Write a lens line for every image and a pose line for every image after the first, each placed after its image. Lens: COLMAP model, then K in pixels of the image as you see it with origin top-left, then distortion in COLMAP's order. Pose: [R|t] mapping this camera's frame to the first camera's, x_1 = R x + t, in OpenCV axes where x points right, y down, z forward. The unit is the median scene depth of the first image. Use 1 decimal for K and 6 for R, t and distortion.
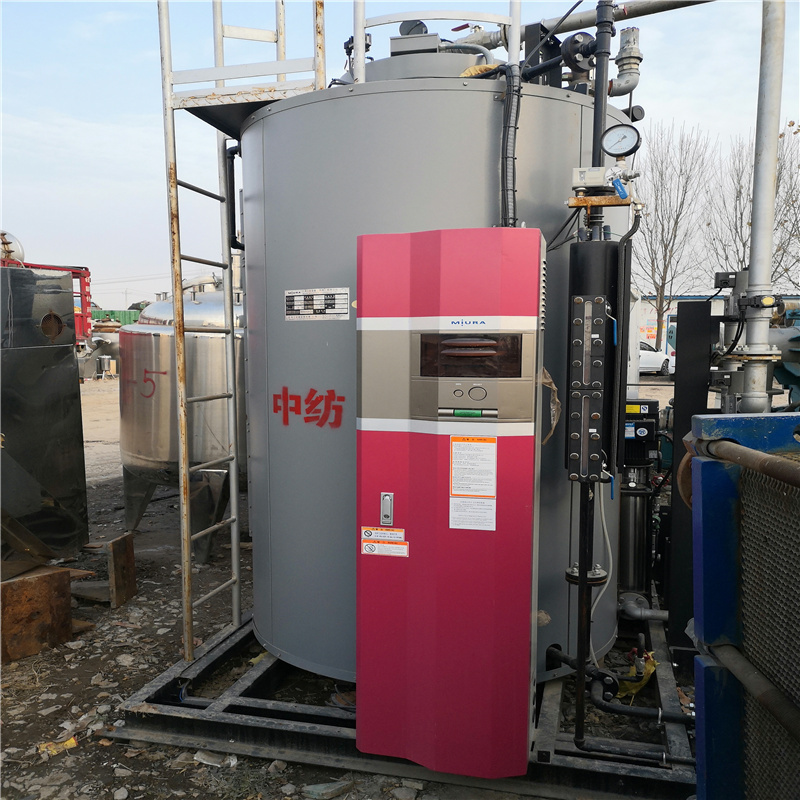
lens RADIAL K [[794.6, 0, 418.3], [0, 794.6, 399.9], [0, 0, 1]] dist [0.031686, -0.032032]
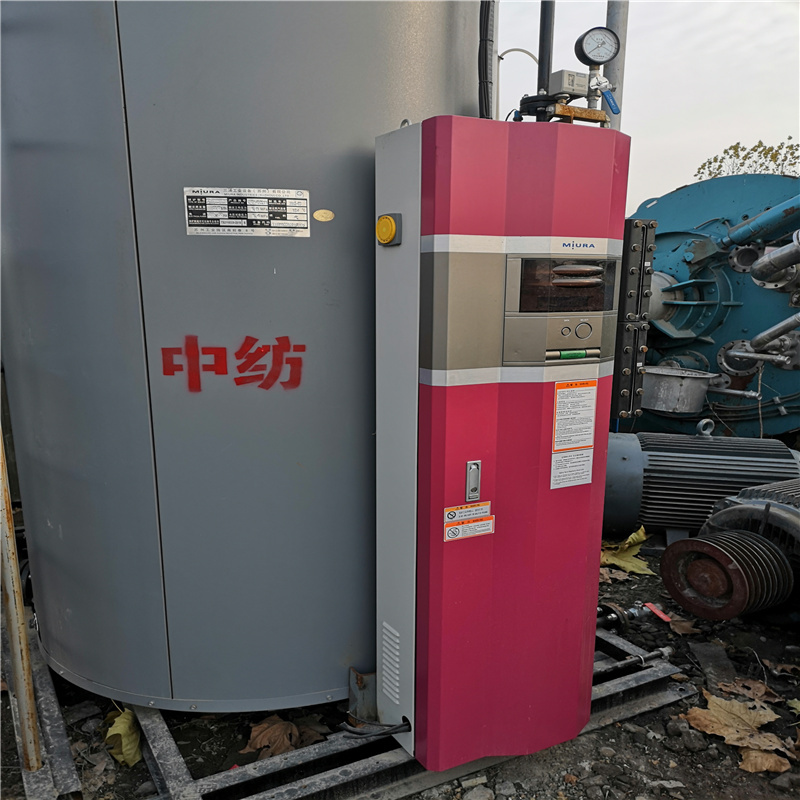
lens RADIAL K [[776.1, 0, 408.0], [0, 776.1, 449.3], [0, 0, 1]] dist [0.048181, -0.069965]
pose [[0.731802, -0.145196, 0.665871, -0.548535], [0.045827, 0.985314, 0.164488, -0.024314], [-0.679975, -0.089858, 0.727708, 0.428093]]
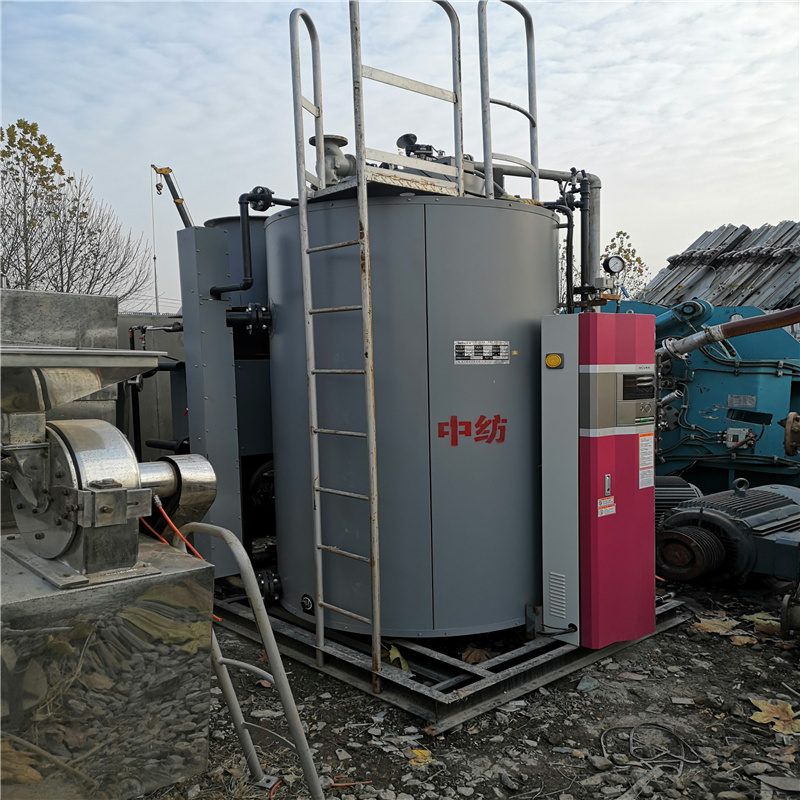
lens RADIAL K [[785.5, 0, 401.0], [0, 785.5, 361.0], [0, 0, 1]] dist [0.010832, -0.017159]
pose [[0.560069, -0.010982, 0.828373, -1.411975], [0.066428, 0.997288, -0.031691, -0.078536], [-0.825778, 0.072776, 0.559280, 0.402517]]
